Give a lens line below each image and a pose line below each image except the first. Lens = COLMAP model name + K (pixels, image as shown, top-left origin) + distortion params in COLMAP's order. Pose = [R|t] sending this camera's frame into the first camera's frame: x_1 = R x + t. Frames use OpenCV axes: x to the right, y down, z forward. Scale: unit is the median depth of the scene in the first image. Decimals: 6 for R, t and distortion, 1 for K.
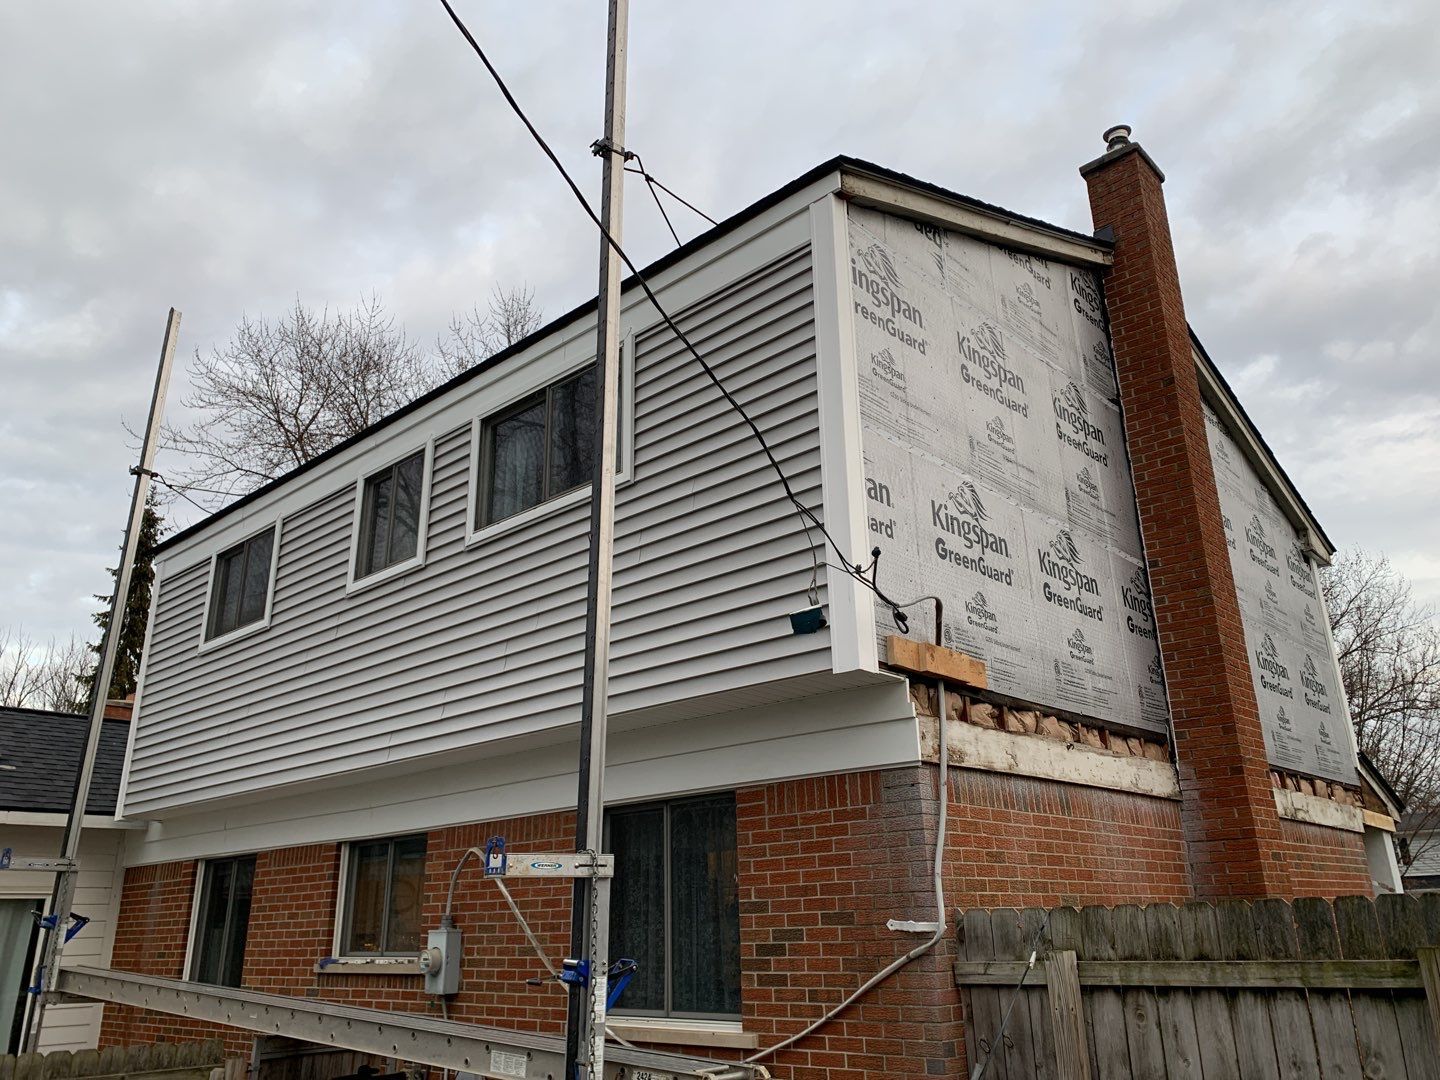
lens RADIAL K [[1086.1, 0, 754.2], [0, 1086.1, 542.3], [0, 0, 1]] dist [0.045312, -0.004982]
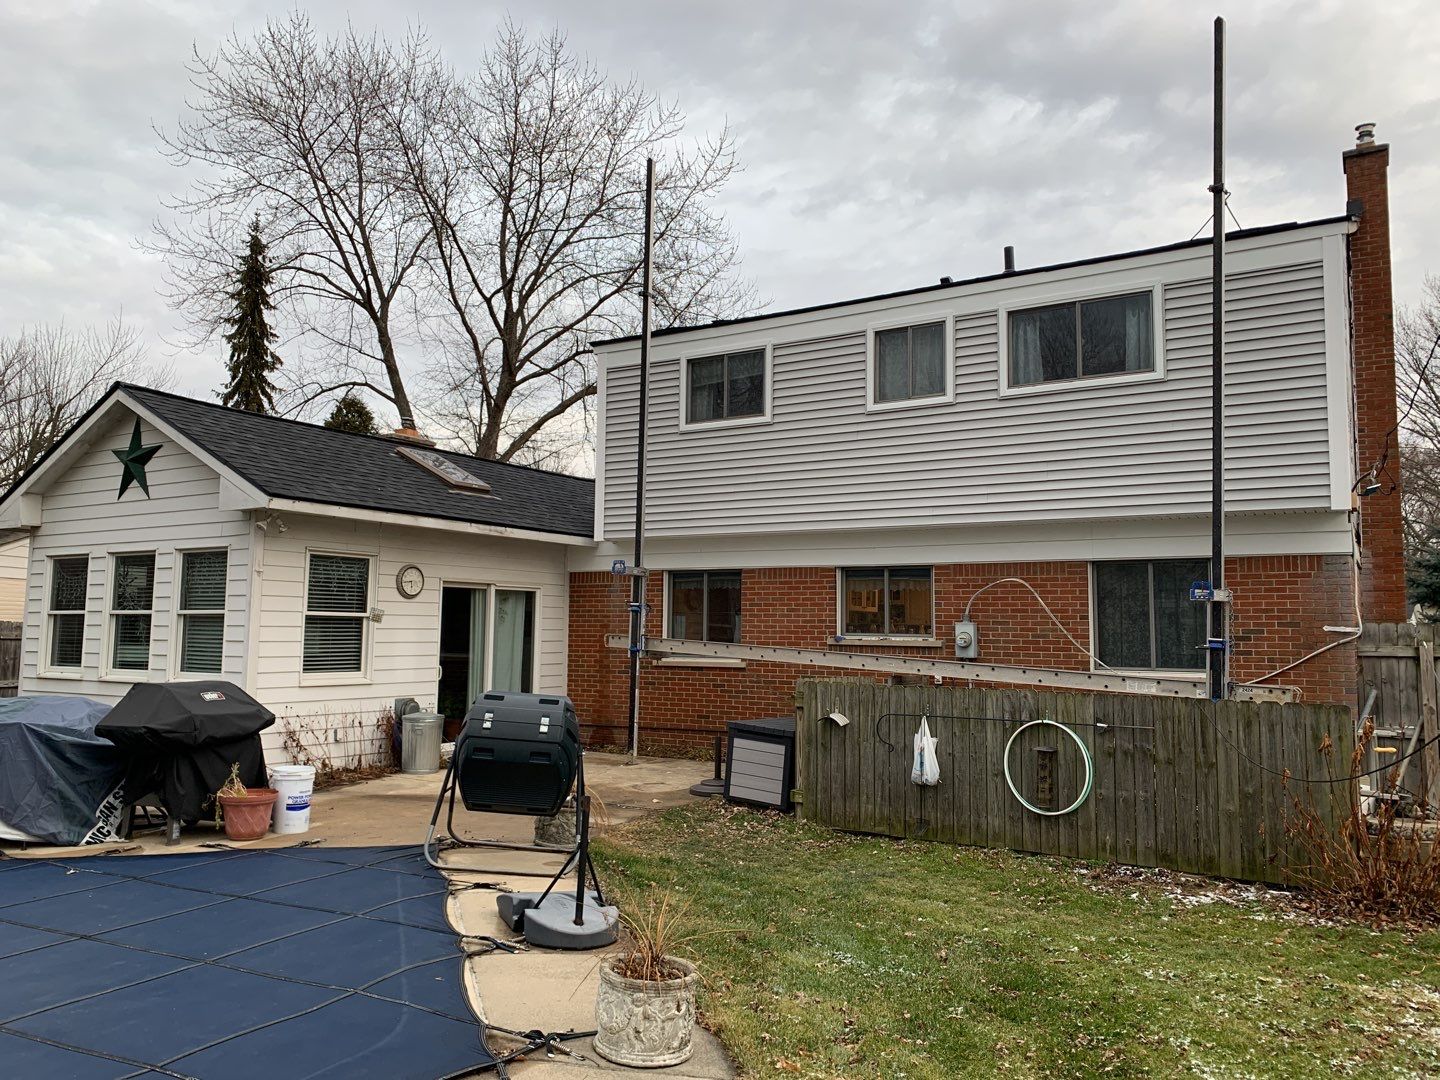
lens RADIAL K [[1085.4, 0, 746.0], [0, 1085.4, 532.5], [0, 0, 1]] dist [0.043319, 0.000546]
pose [[0.980225, 0.050421, 0.191352, -0.977180], [-0.094646, 0.968674, 0.229591, -0.142074], [-0.173782, -0.243162, 0.954291, -0.535296]]
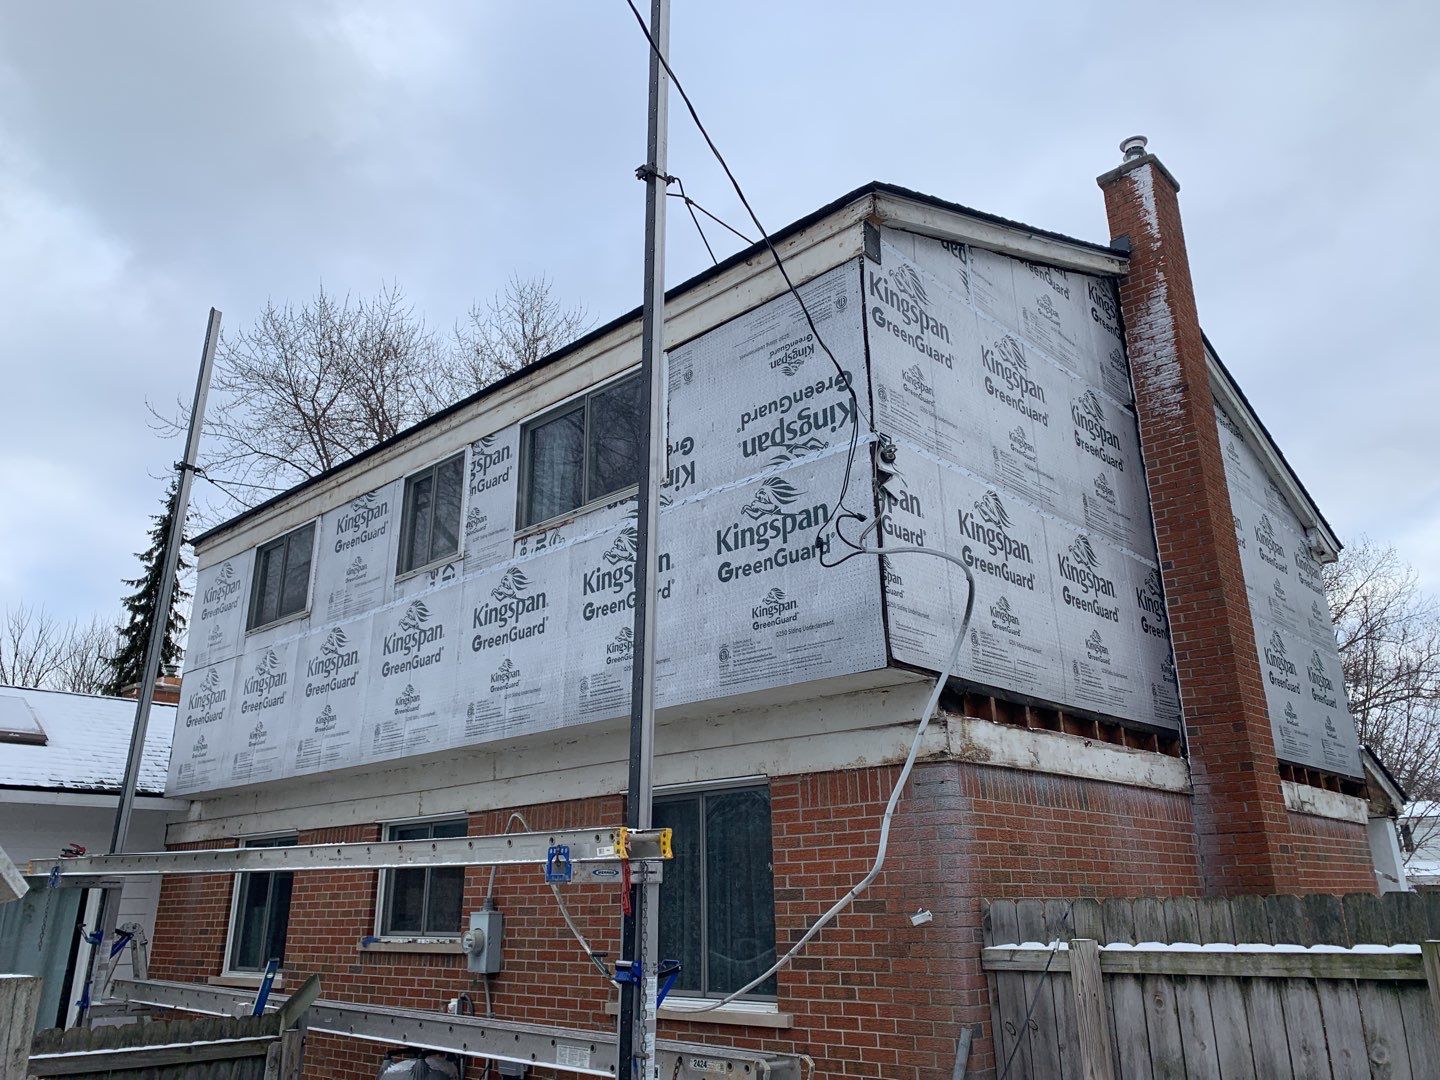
lens RADIAL K [[1085.4, 0, 746.0], [0, 1085.4, 532.5], [0, 0, 1]] dist [0.043319, 0.000546]
pose [[0.999938, 0.005541, -0.009706, -0.026372], [-0.005463, 0.999953, 0.008007, -0.019901], [0.009750, -0.007954, 0.999921, -0.043293]]
